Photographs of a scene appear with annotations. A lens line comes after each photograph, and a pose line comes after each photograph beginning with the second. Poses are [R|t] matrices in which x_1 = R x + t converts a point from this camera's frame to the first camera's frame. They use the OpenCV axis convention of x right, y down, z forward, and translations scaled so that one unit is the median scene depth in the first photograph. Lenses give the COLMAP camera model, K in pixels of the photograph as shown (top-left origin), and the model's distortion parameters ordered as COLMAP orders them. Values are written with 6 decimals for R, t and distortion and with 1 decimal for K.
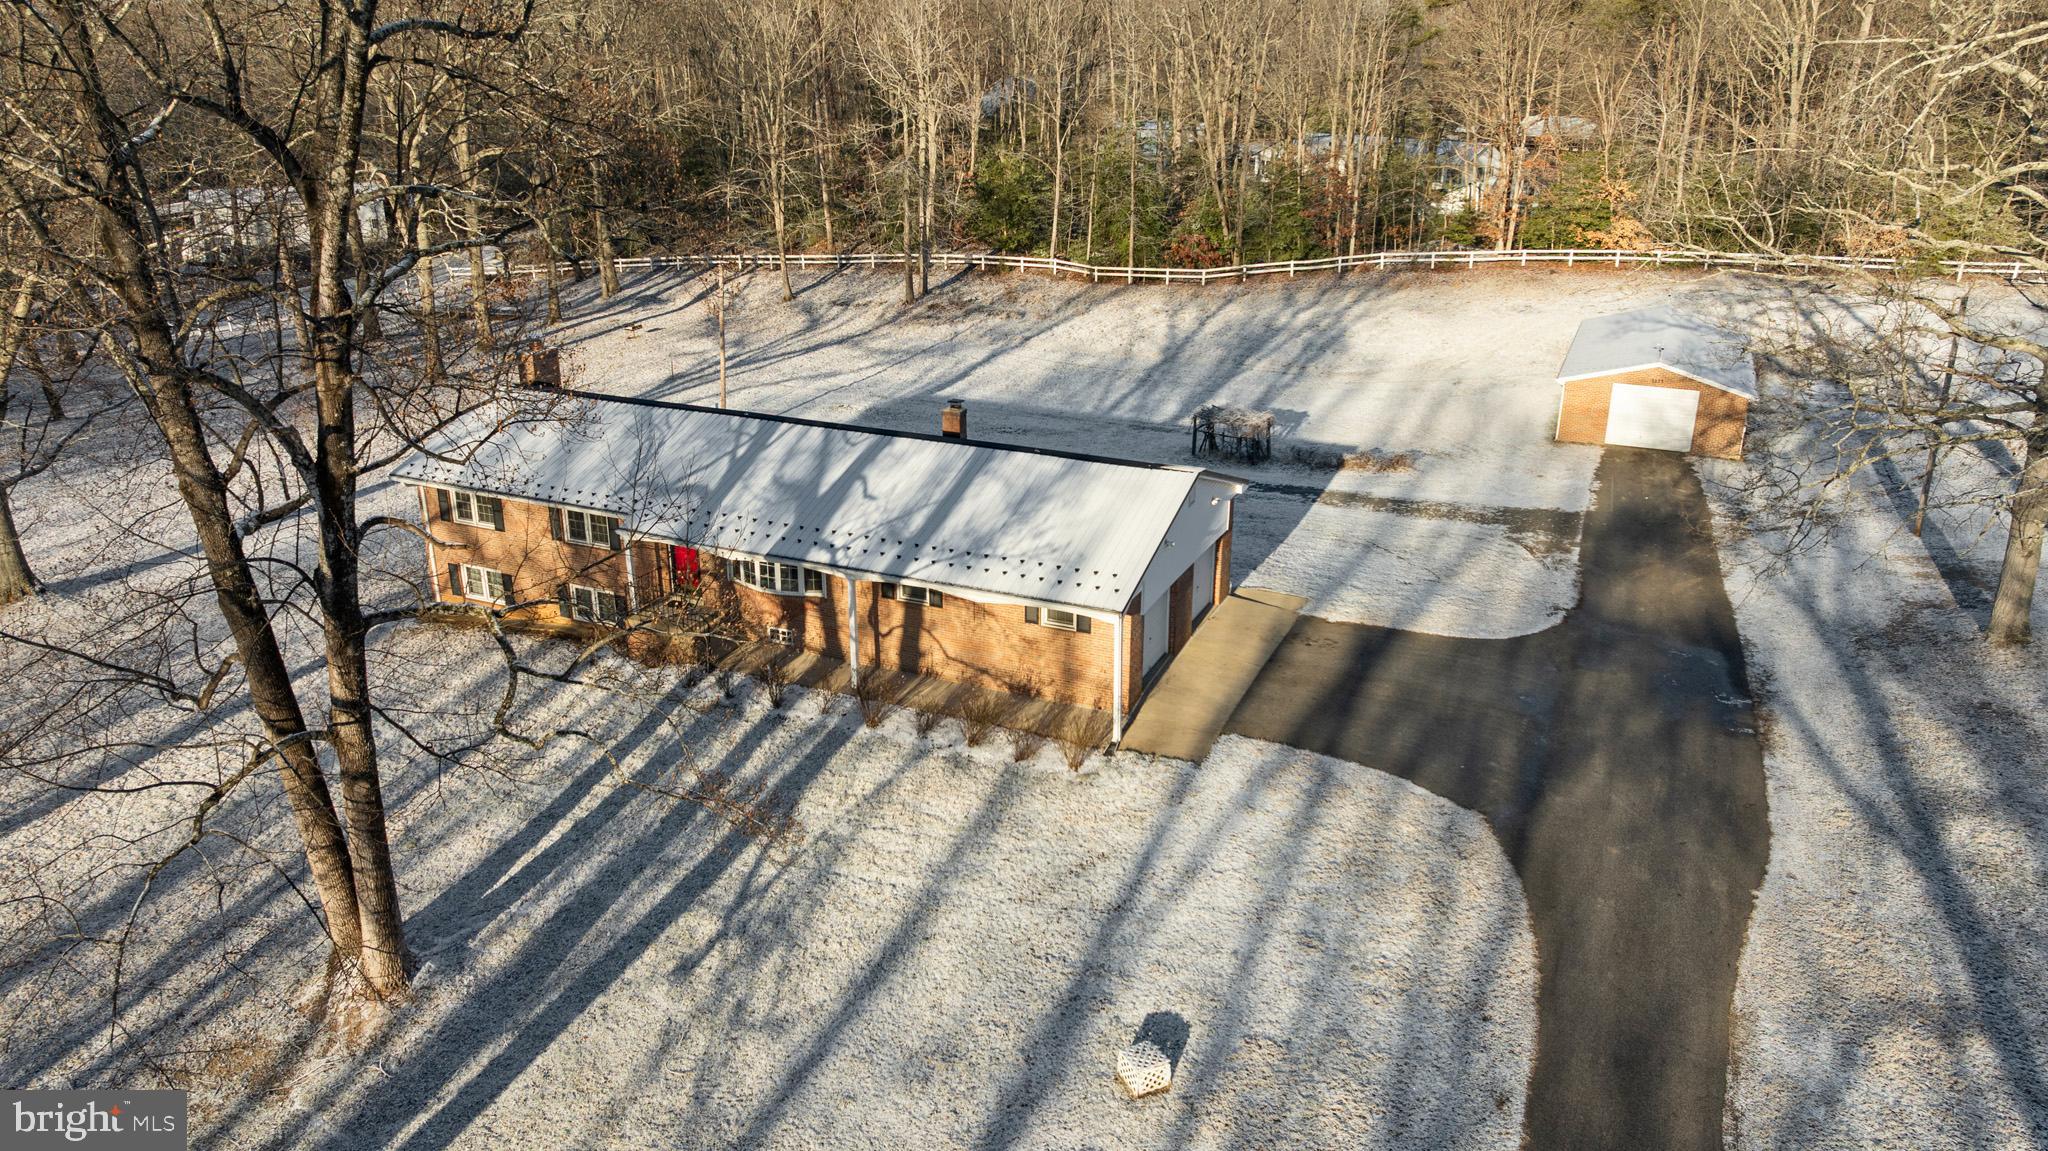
lens RADIAL K [[1452.1, 0, 1027.8], [0, 1452.1, 574.4], [0, 0, 1]] dist [-0.019394, 0.002148]
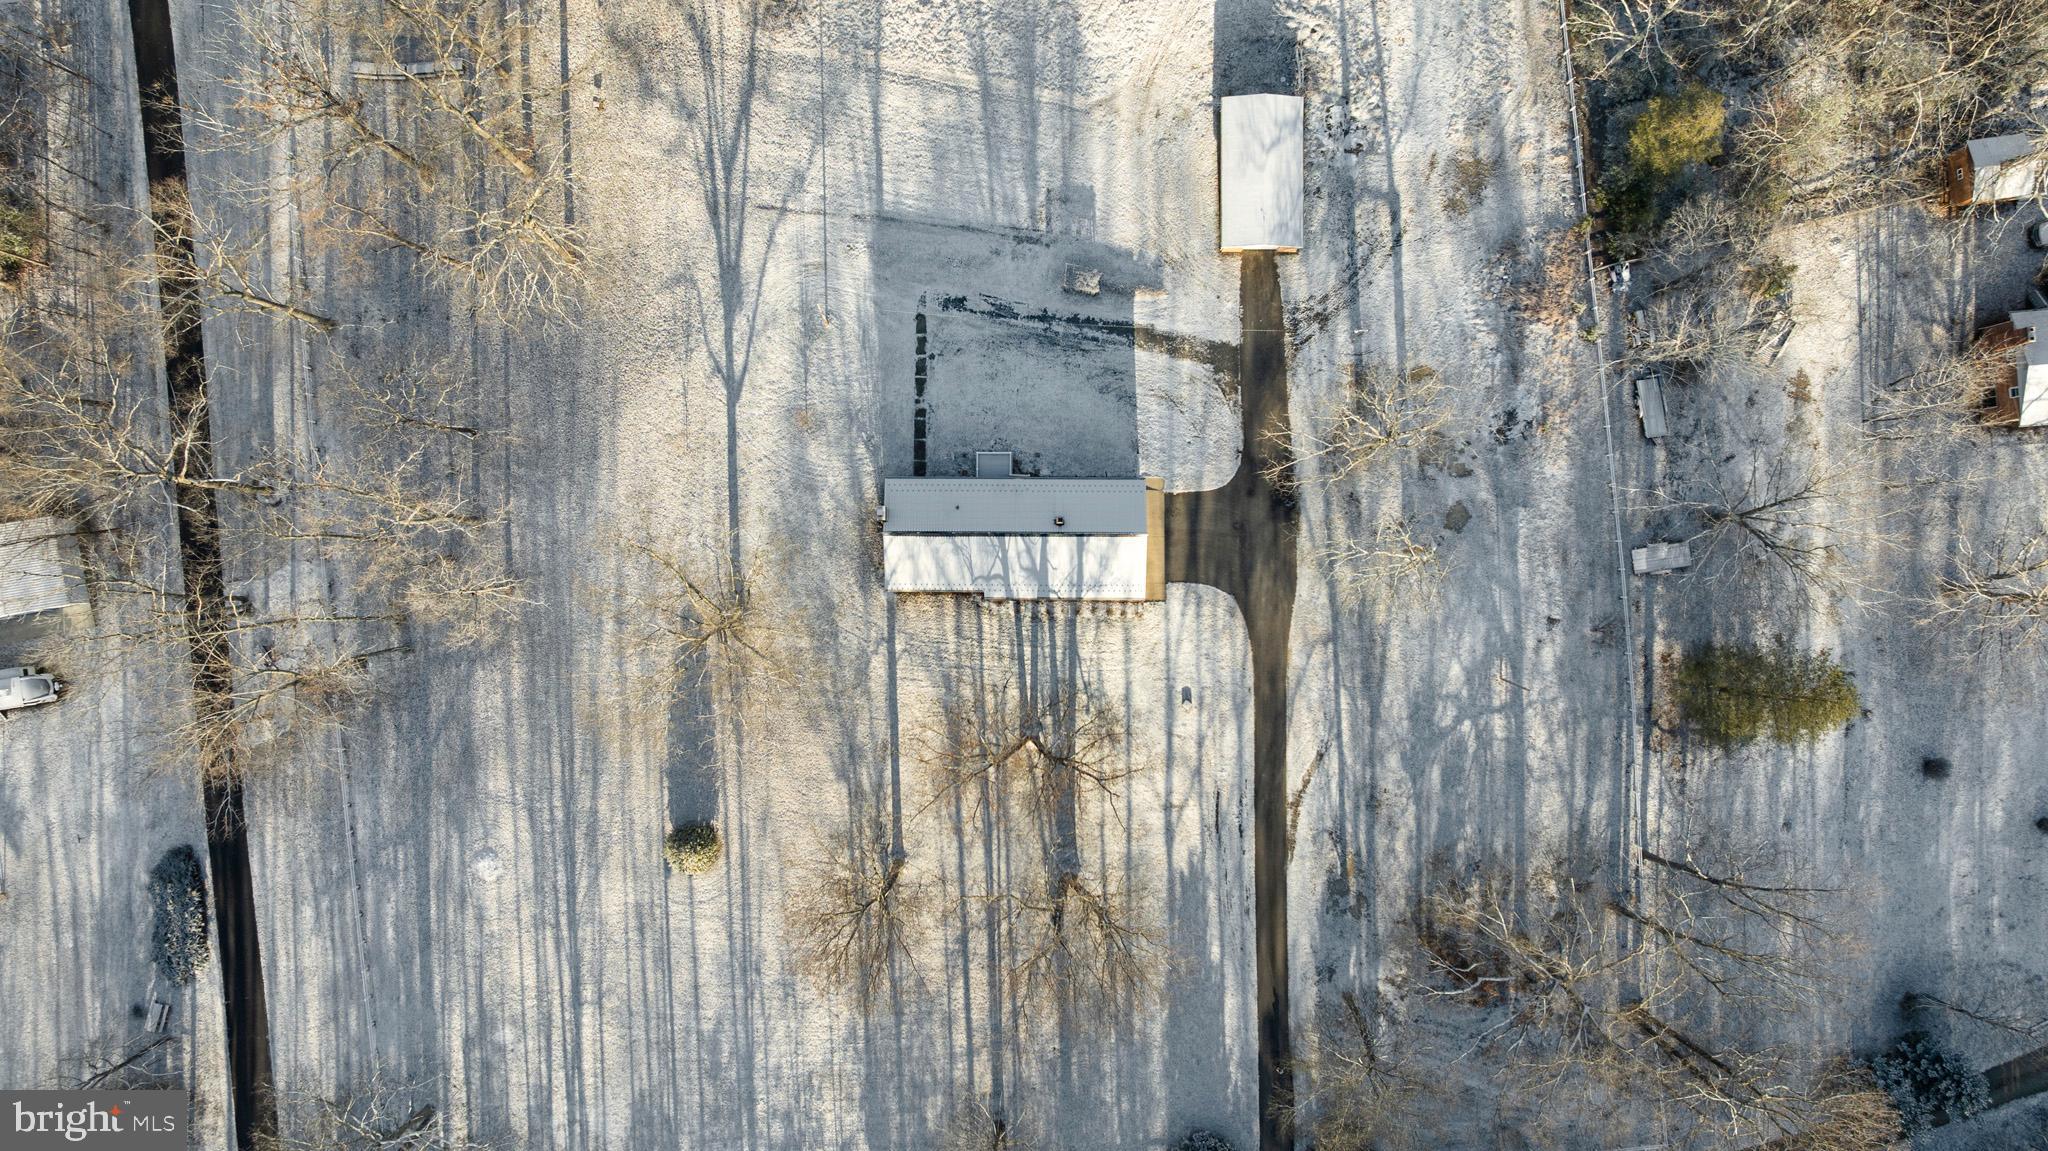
lens RADIAL K [[1452.1, 0, 1027.8], [0, 1452.1, 574.4], [0, 0, 1]] dist [-0.019394, 0.002148]
pose [[0.914422, -0.404625, -0.010554, -0.130571], [0.155613, 0.327364, 0.931997, -3.055048], [-0.373654, -0.853880, 0.362313, -0.196027]]
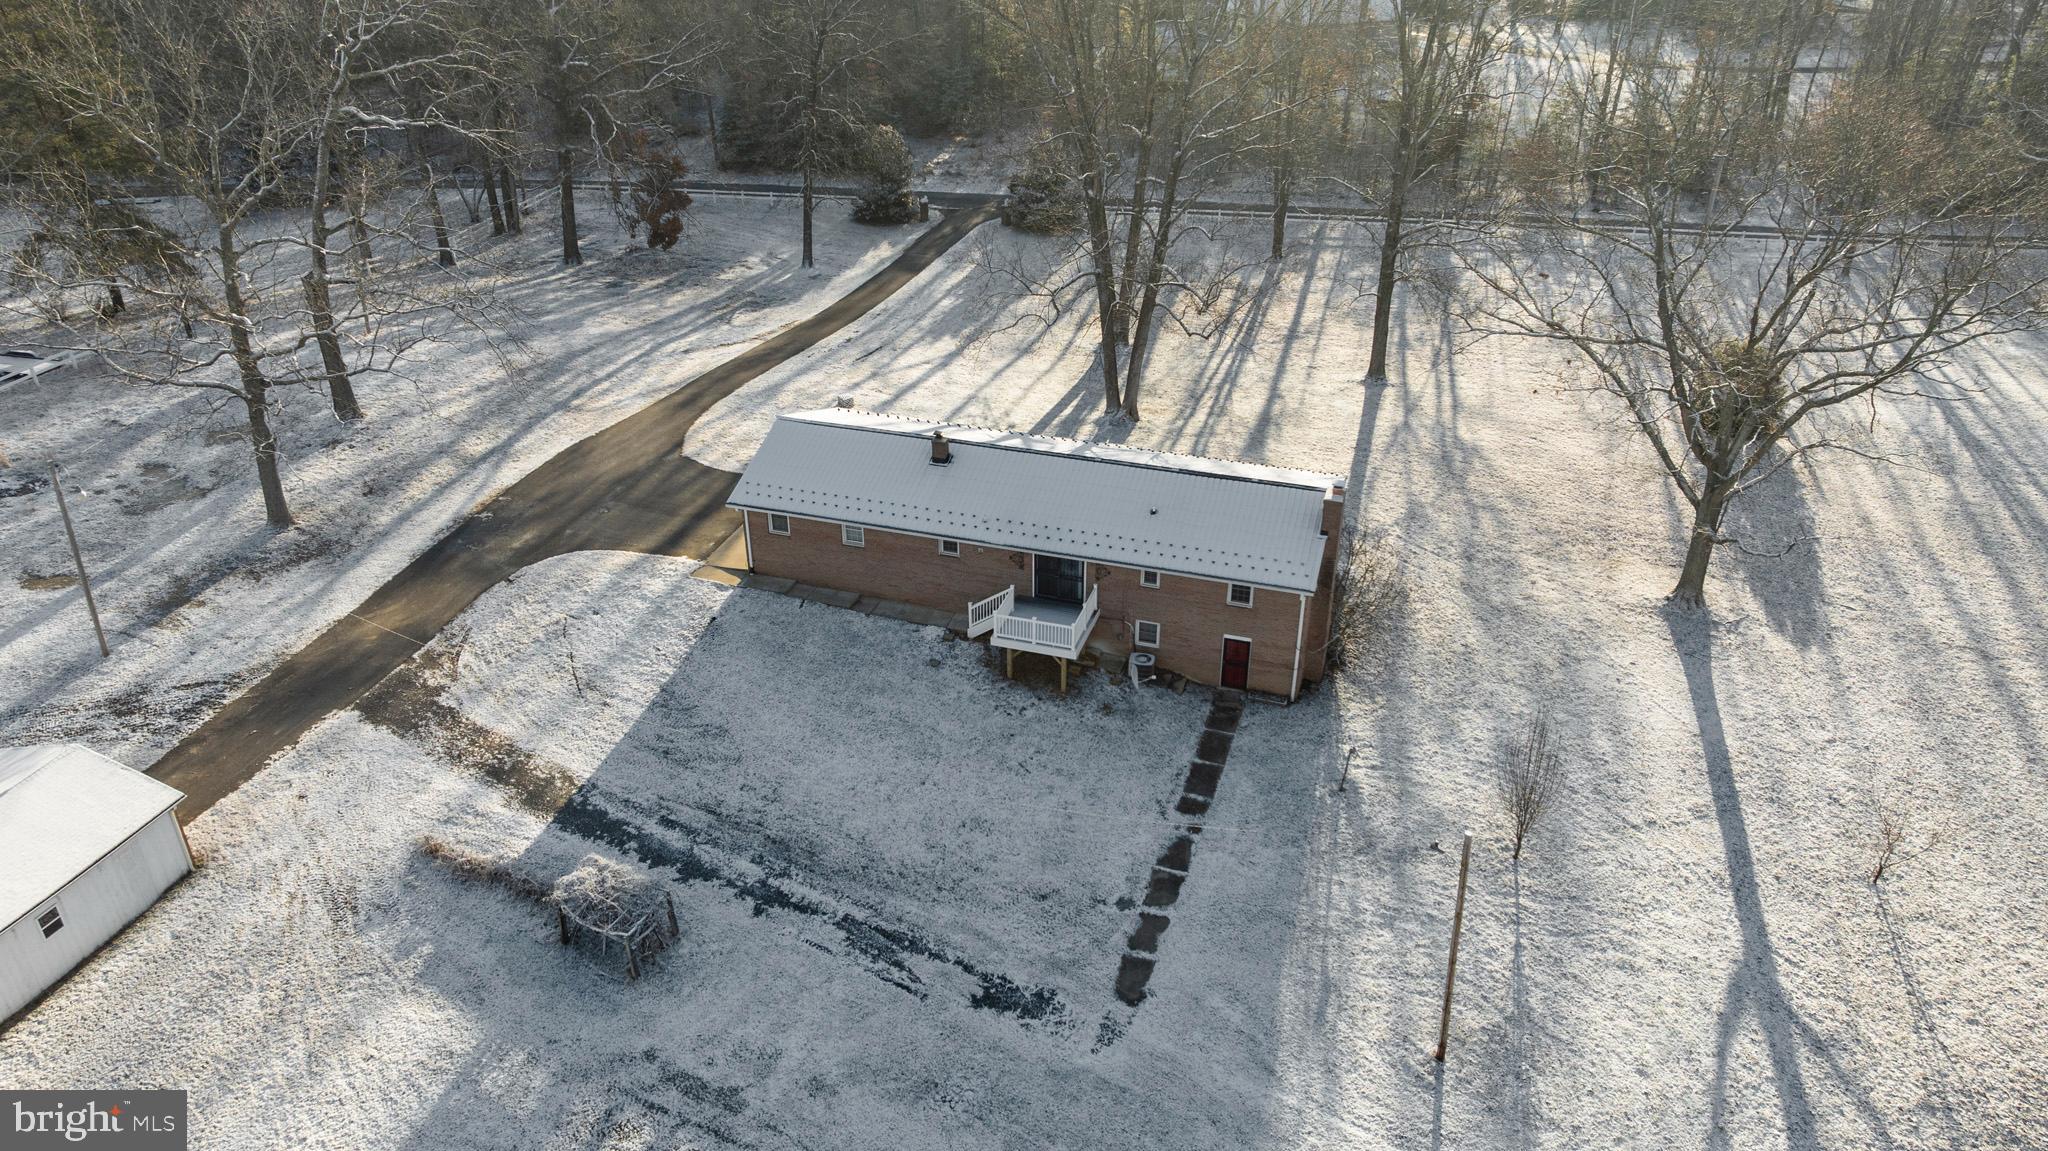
lens RADIAL K [[1452.1, 0, 1027.8], [0, 1452.1, 574.4], [0, 0, 1]] dist [-0.019394, 0.002148]
pose [[-0.993948, 0.052013, -0.096753, 0.006685], [-0.040750, 0.643354, 0.764484, -1.137943], [0.102009, 0.763800, -0.637341, 2.061130]]
